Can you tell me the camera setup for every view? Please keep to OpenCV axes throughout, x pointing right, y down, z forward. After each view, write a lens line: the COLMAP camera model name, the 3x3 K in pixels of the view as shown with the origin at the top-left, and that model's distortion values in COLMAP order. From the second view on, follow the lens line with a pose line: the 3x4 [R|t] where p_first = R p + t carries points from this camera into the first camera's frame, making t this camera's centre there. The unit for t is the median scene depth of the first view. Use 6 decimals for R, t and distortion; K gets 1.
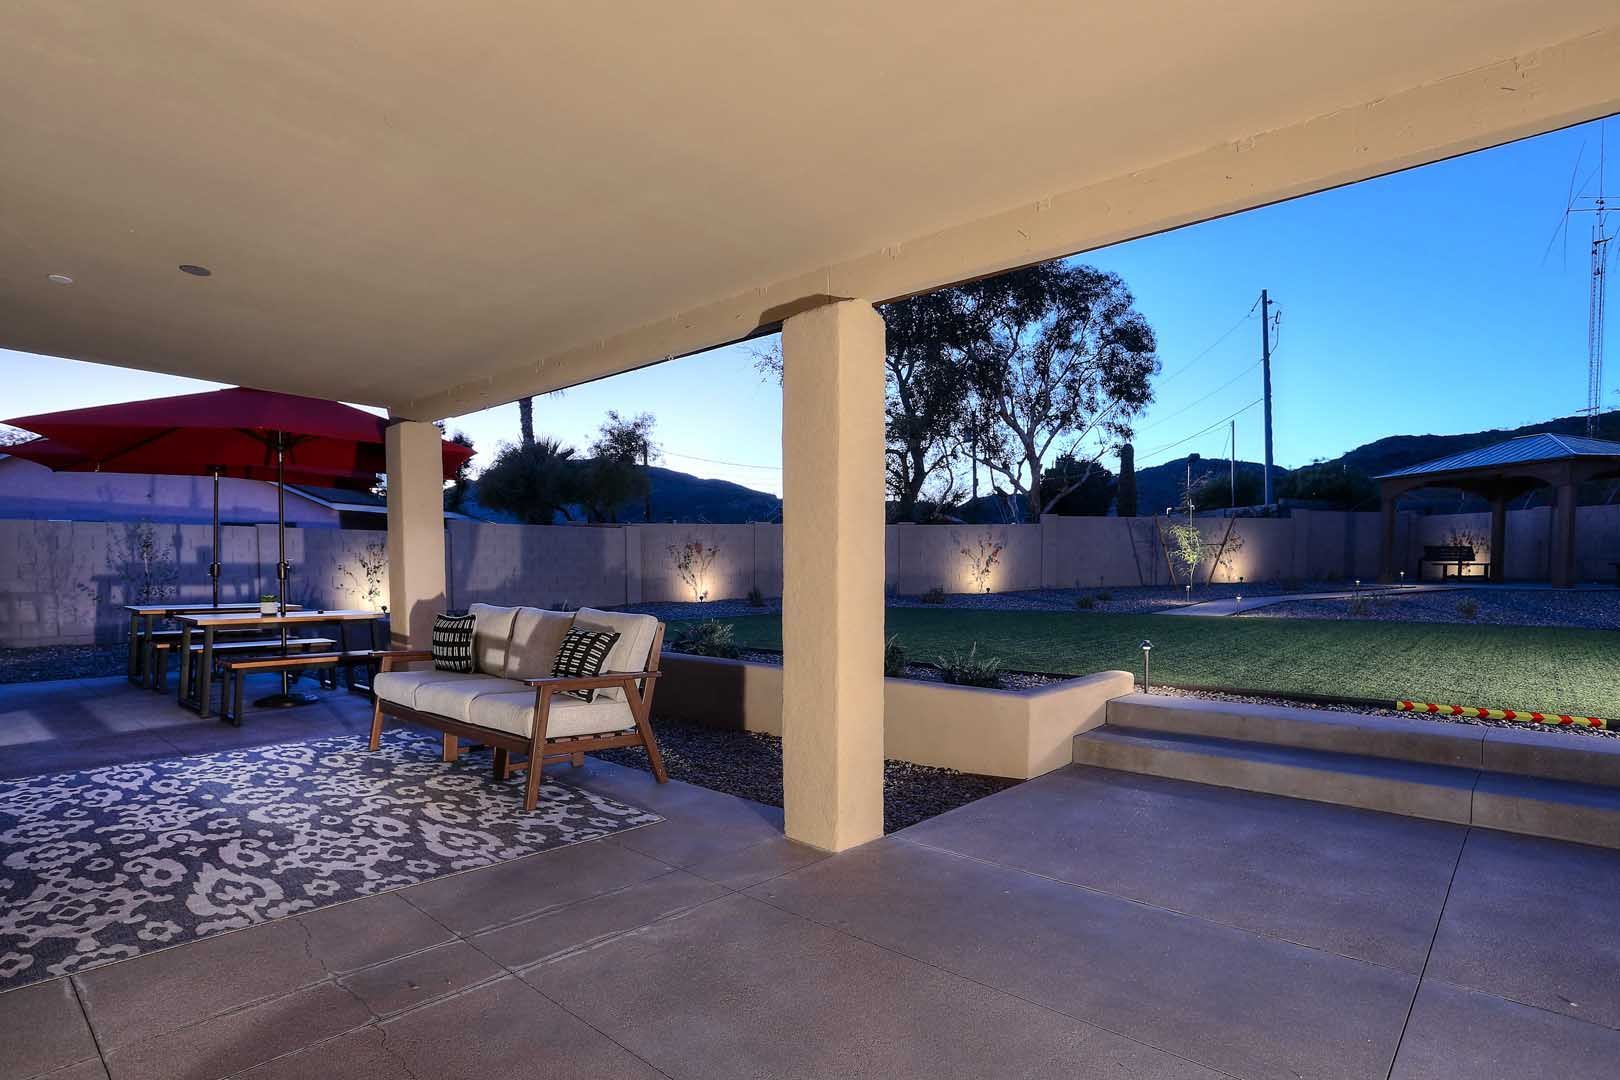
lens RADIAL K [[916.2, 0, 815.6], [0, 916.2, 629.1], [0, 0, 1]] dist [-0.033625, 0.034472]
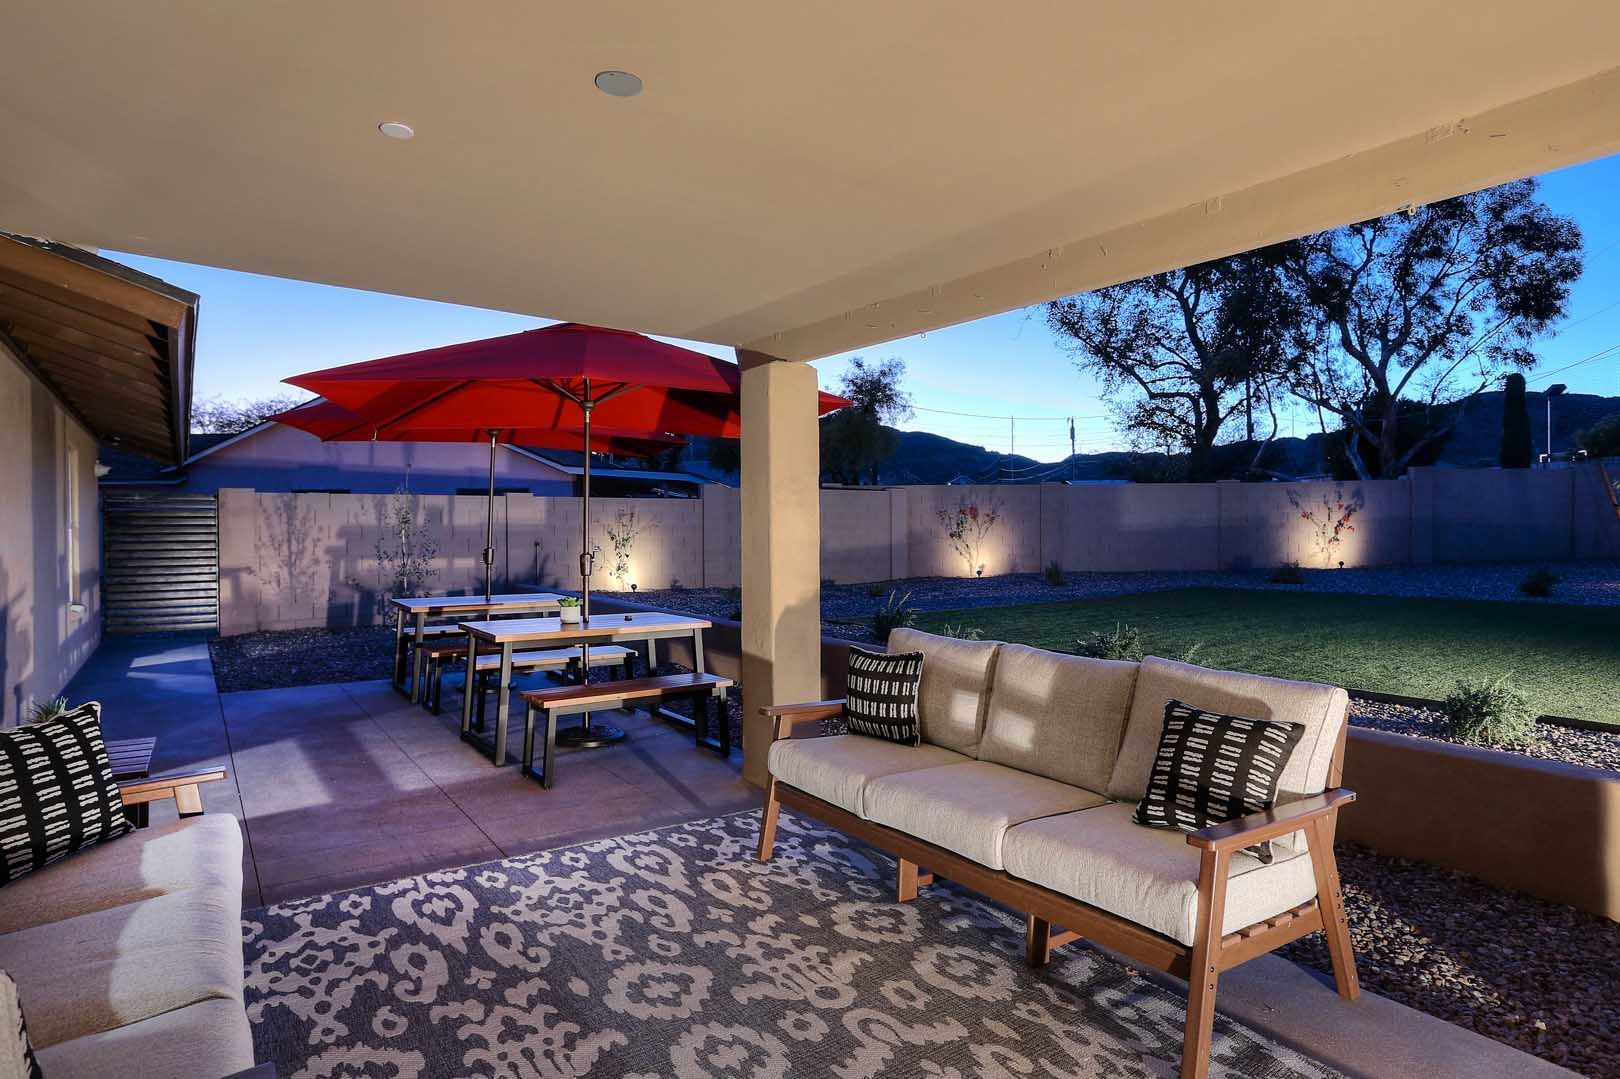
lens RADIAL K [[963.6, 0, 810.0], [0, 963.6, 539.5], [0, 0, 1]] dist [-0.057372, 0.086173]
pose [[0.980060, -0.001842, -0.198693, -0.272621], [-0.008154, 0.998742, -0.049483, -0.052733], [0.198534, 0.050117, 0.978812, 0.278951]]
